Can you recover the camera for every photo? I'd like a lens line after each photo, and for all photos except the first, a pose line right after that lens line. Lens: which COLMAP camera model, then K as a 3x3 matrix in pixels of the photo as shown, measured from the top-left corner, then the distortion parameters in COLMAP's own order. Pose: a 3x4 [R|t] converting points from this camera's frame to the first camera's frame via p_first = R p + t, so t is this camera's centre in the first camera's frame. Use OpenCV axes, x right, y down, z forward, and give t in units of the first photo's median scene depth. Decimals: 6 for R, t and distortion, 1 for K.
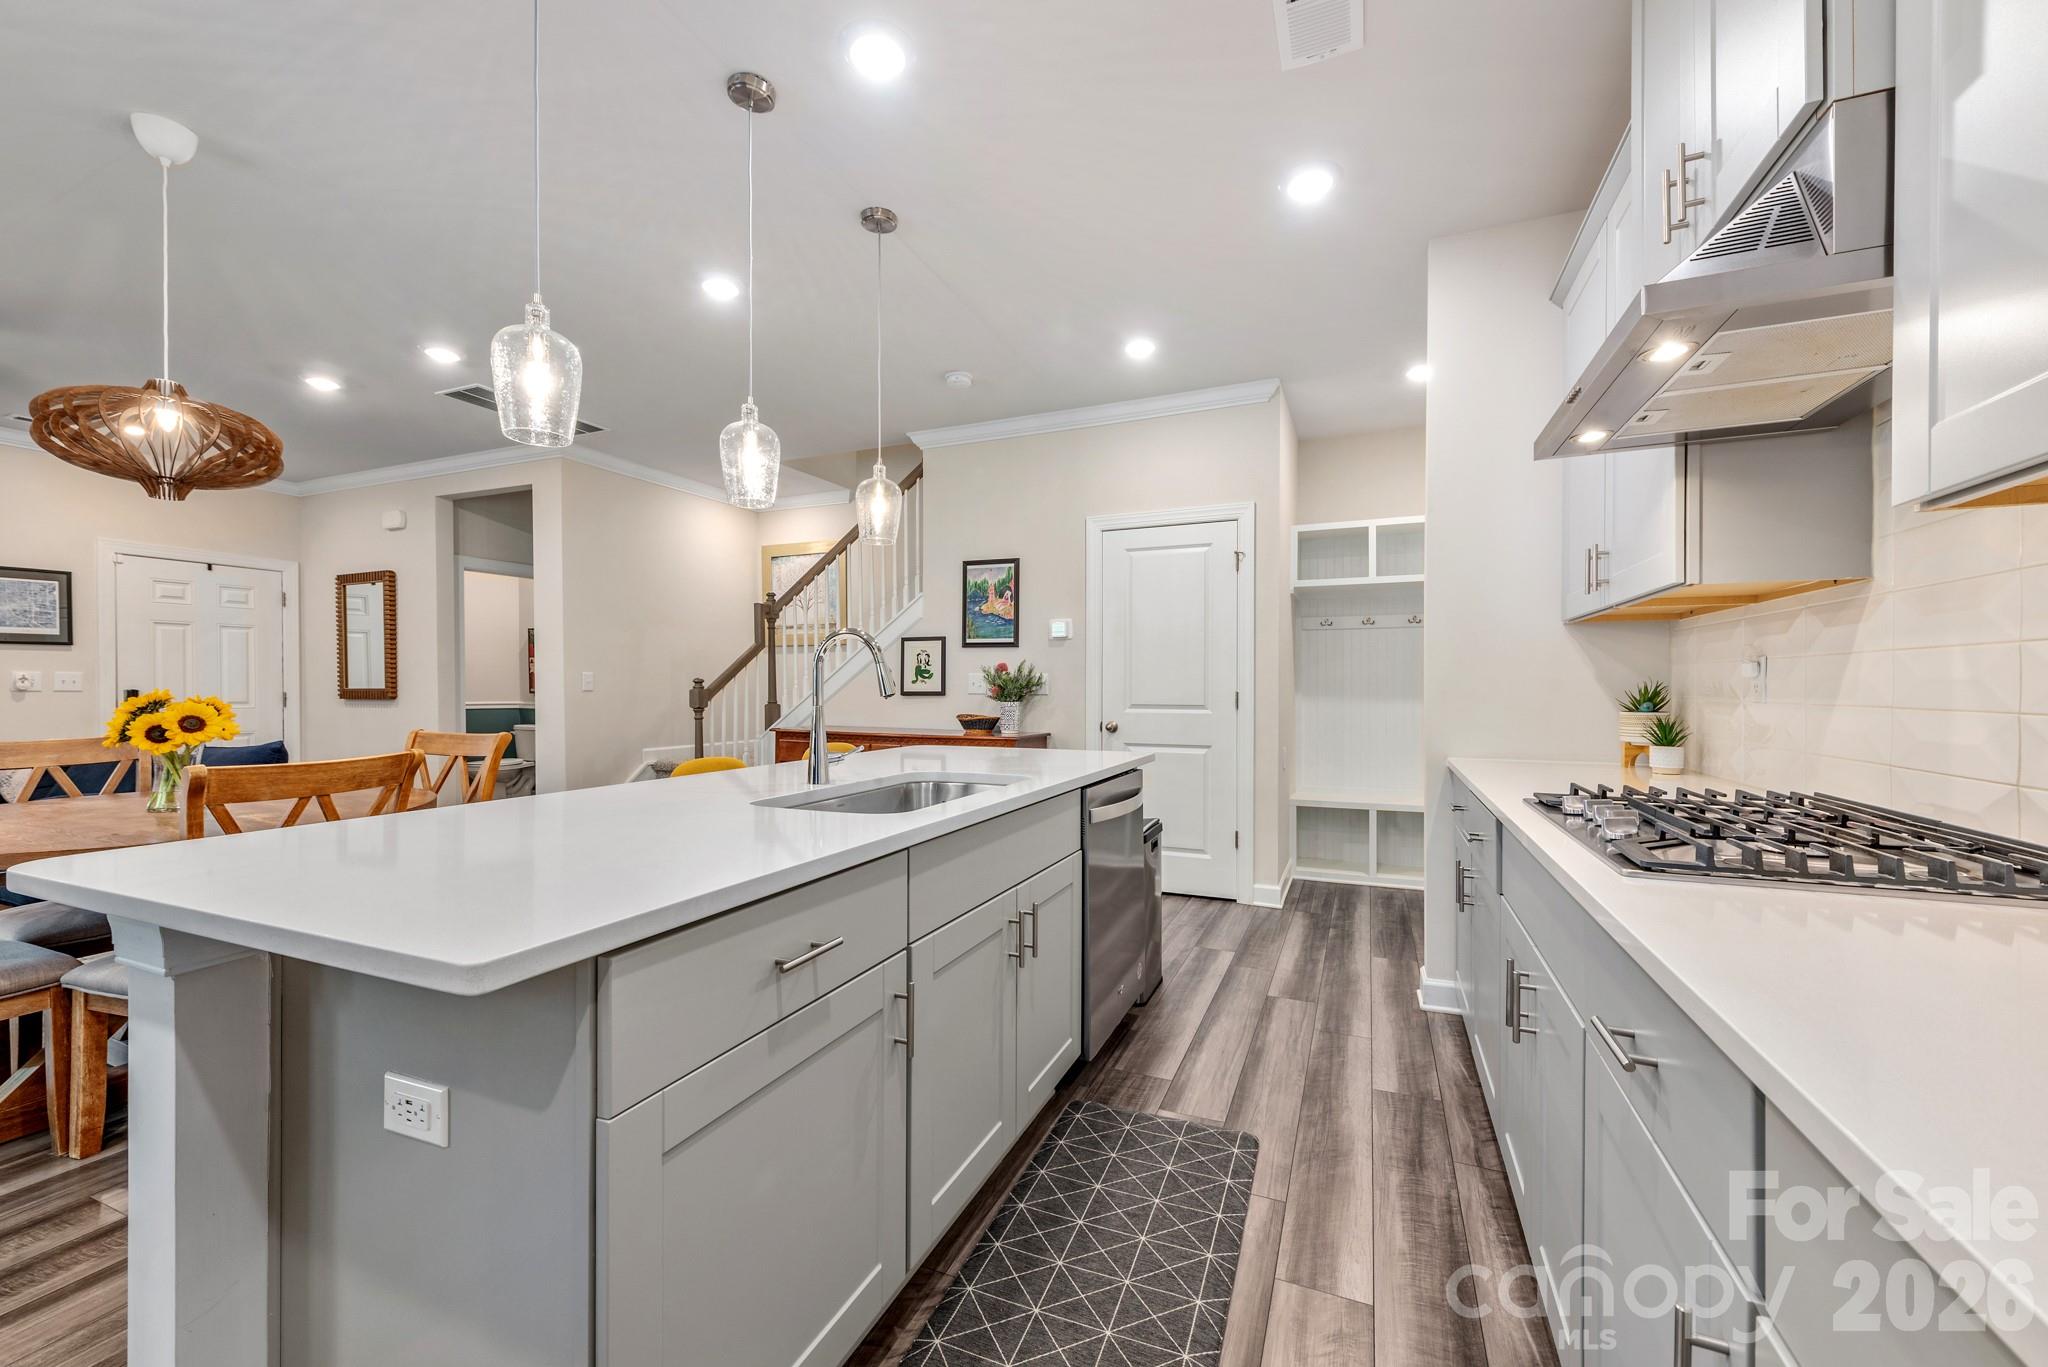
lens RADIAL K [[802.4, 0, 1029.7], [0, 802.4, 685.0], [0, 0, 1]] dist [0.010271, -0.000380]
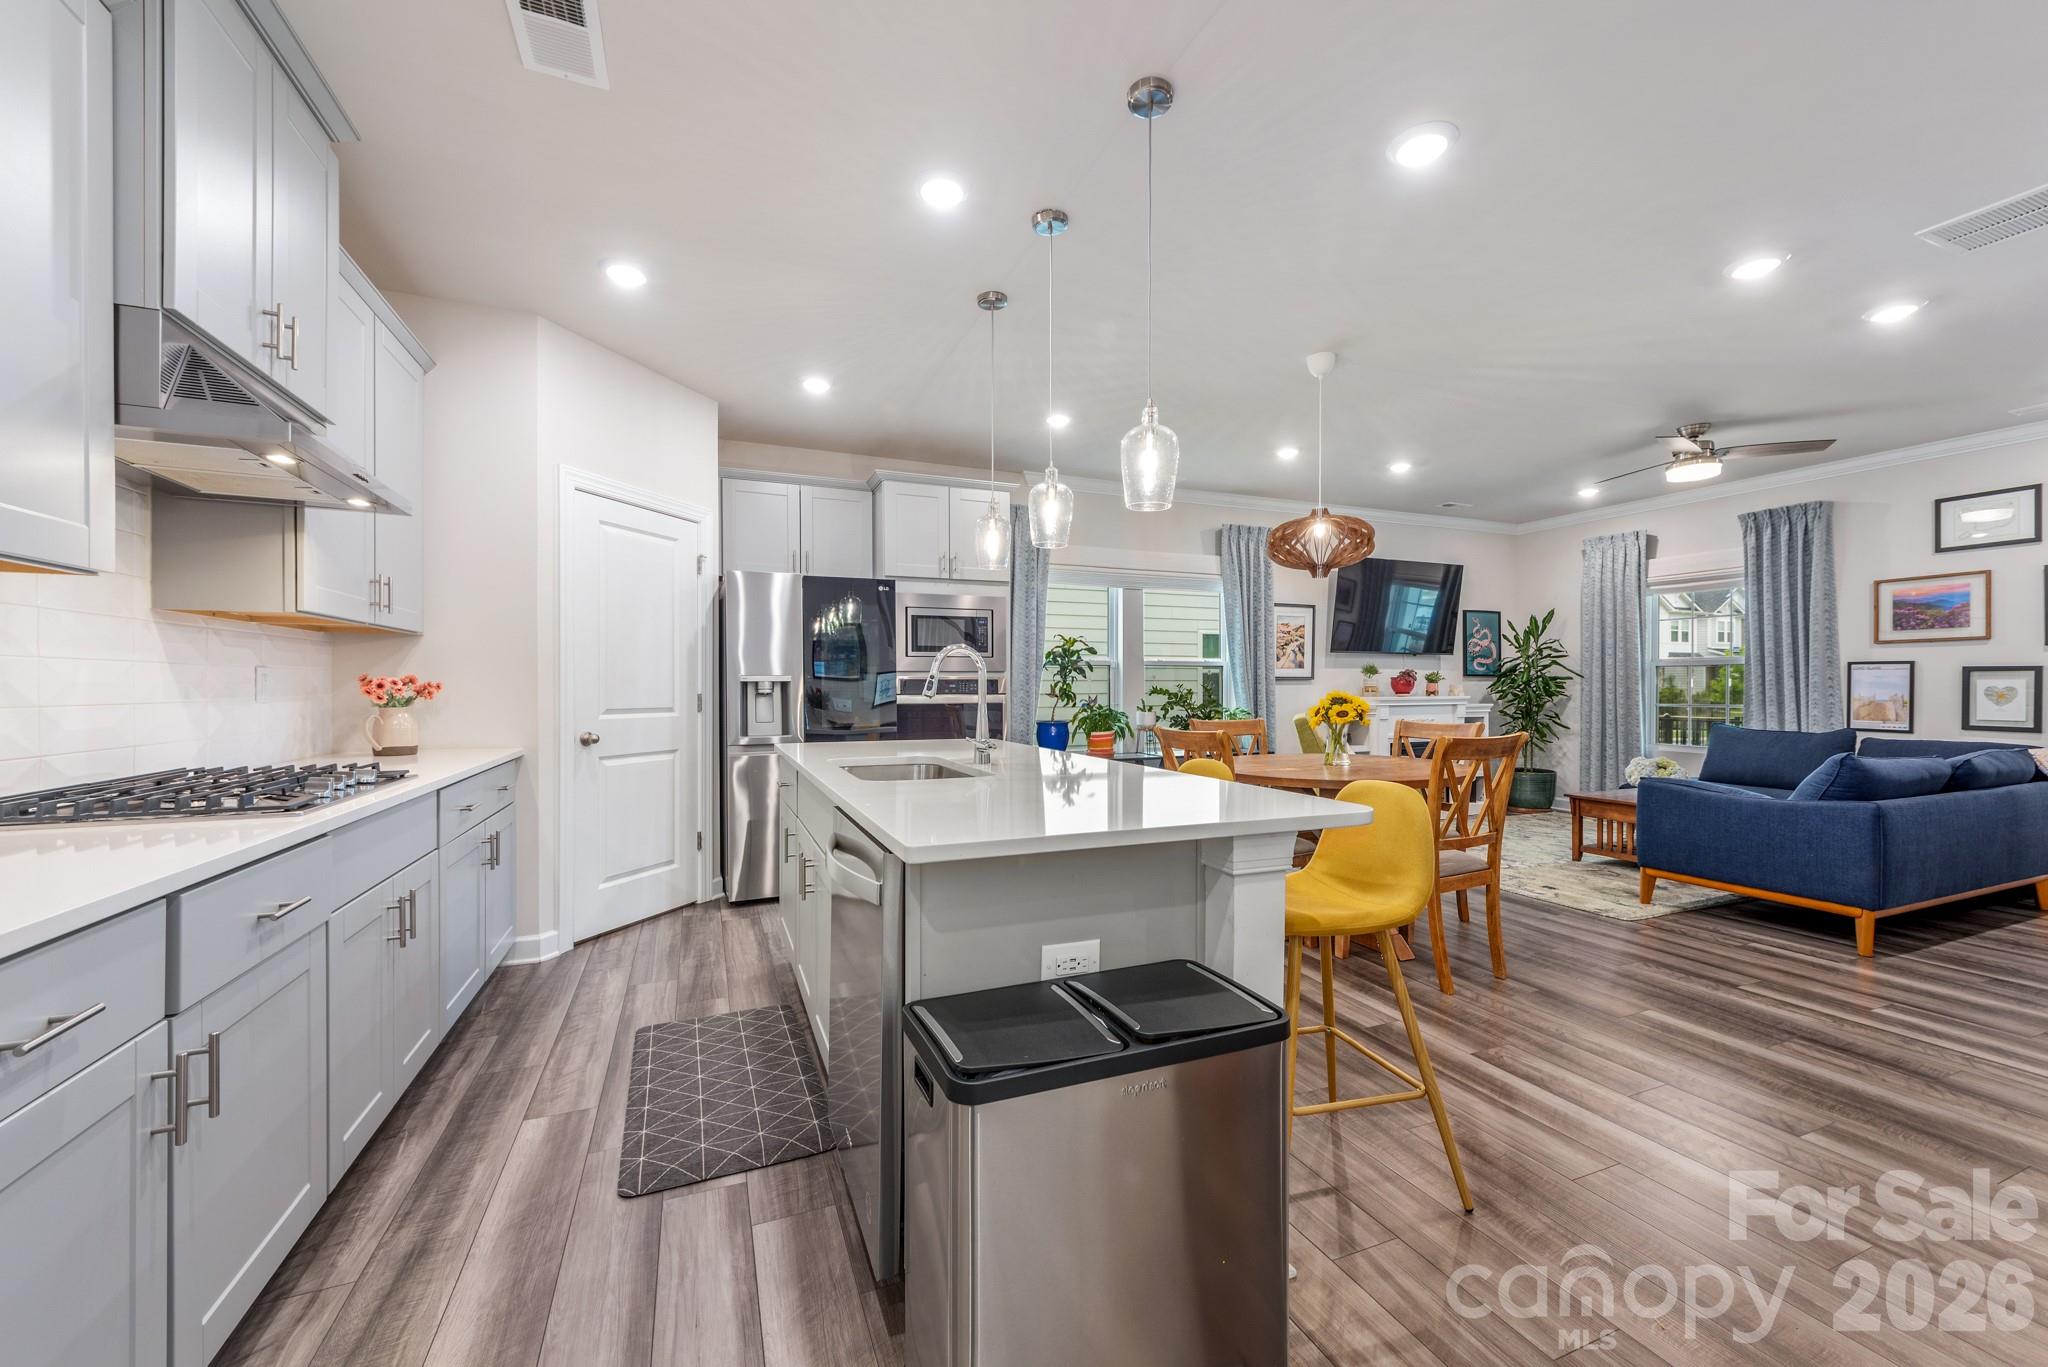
lens RADIAL K [[796.0, 0, 1034.7], [0, 796.0, 690.6], [0, 0, 1]] dist [0.014946, -0.004939]
pose [[-0.696176, 0.002082, -0.717868, 0.257649], [-0.000043, 0.999996, 0.002942, -0.000601], [0.717871, 0.002079, -0.696173, 0.836898]]
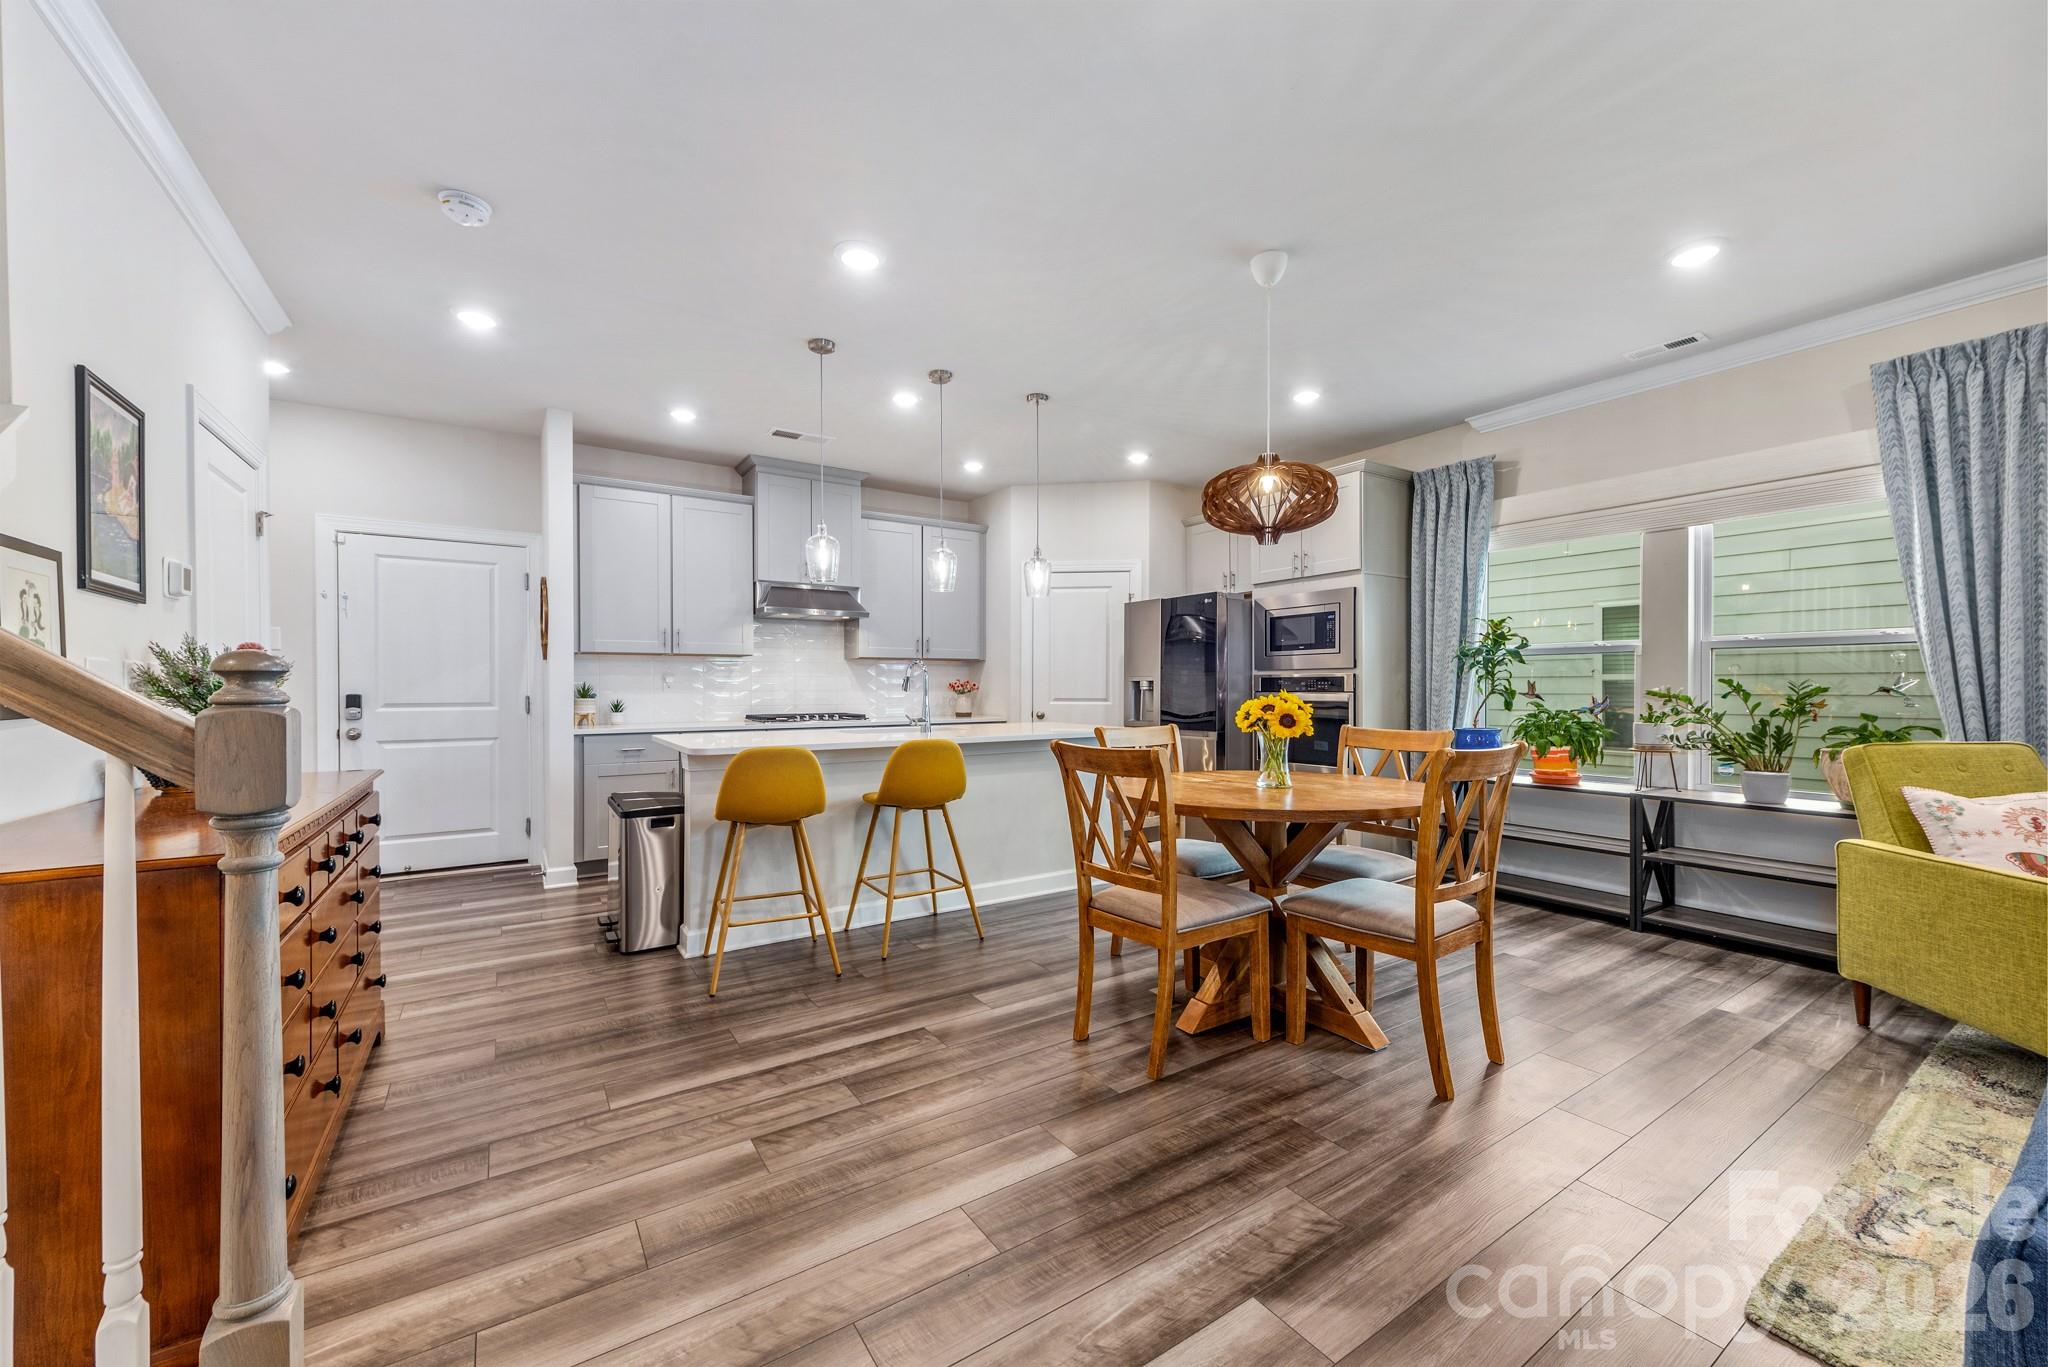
lens RADIAL K [[796.0, 0, 1034.7], [0, 796.0, 690.6], [0, 0, 1]] dist [0.014946, -0.004939]
pose [[-0.835928, -0.004585, 0.548820, -0.699363], [-0.001442, 0.999980, 0.006158, -0.000107], [-0.548837, 0.004356, -0.835918, 1.103593]]
